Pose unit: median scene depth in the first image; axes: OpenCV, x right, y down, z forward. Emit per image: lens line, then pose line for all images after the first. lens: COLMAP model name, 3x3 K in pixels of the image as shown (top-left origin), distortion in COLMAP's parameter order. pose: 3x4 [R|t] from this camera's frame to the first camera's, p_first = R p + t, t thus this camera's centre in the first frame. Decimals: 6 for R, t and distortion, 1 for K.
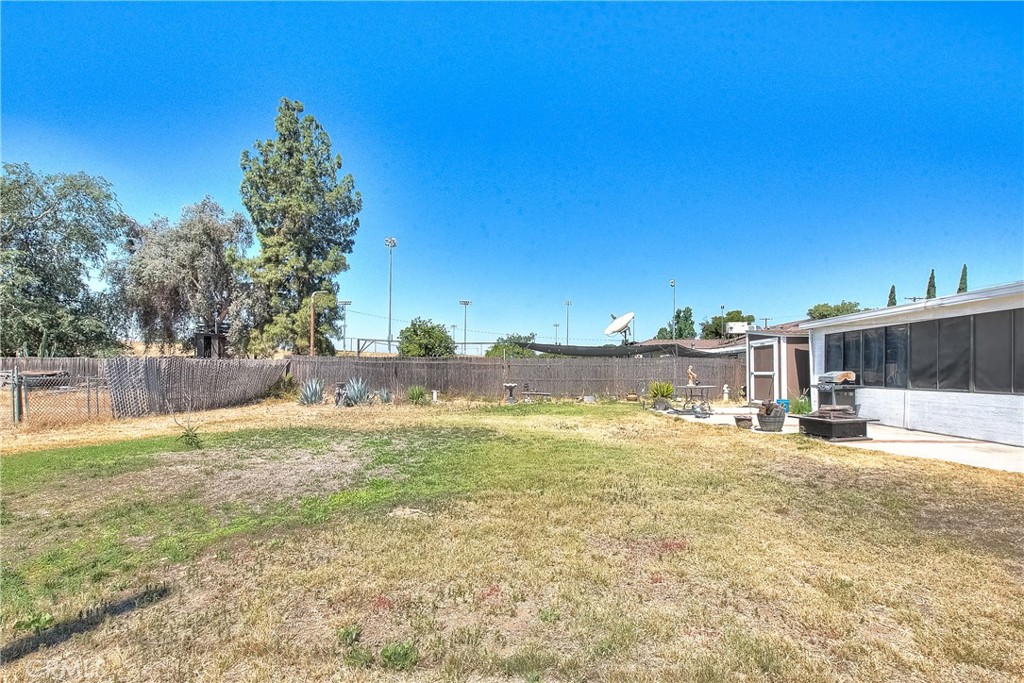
lens RADIAL K [[421.3, 0, 525.4], [0, 421.3, 371.4], [0, 0, 1]] dist [-0.000153, -0.000403]
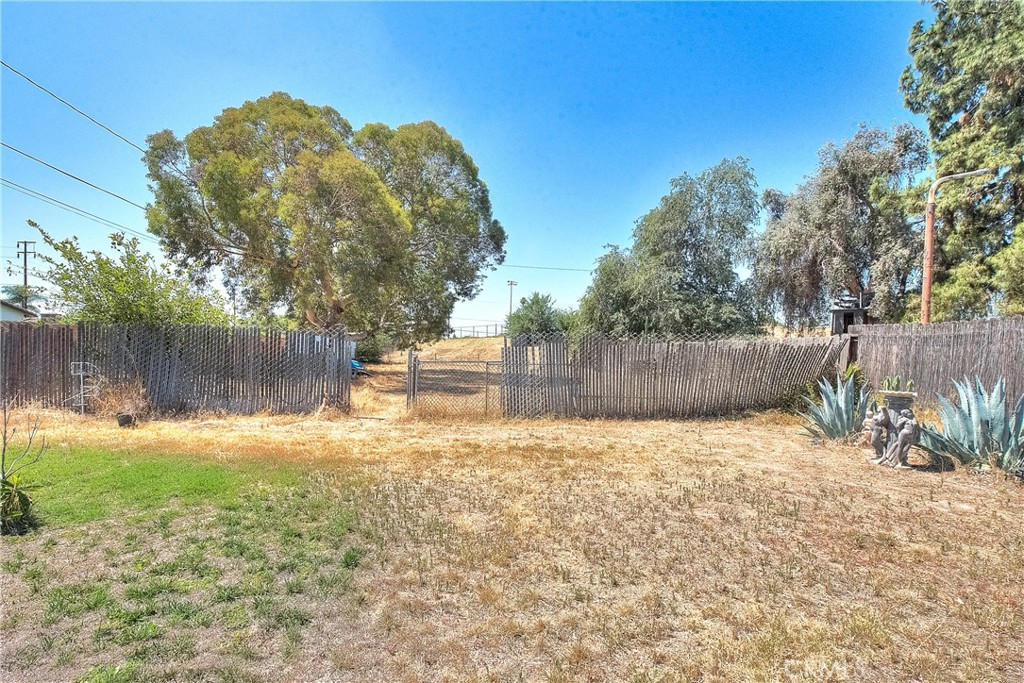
lens RADIAL K [[434.7, 0, 512.1], [0, 434.7, 367.8], [0, 0, 1]] dist [0.000112, -0.000691]
pose [[0.127107, 0.027647, -0.991504, -0.065203], [-0.012305, 0.999578, 0.026295, 0.000706], [0.991813, 0.008858, 0.127394, 0.308488]]
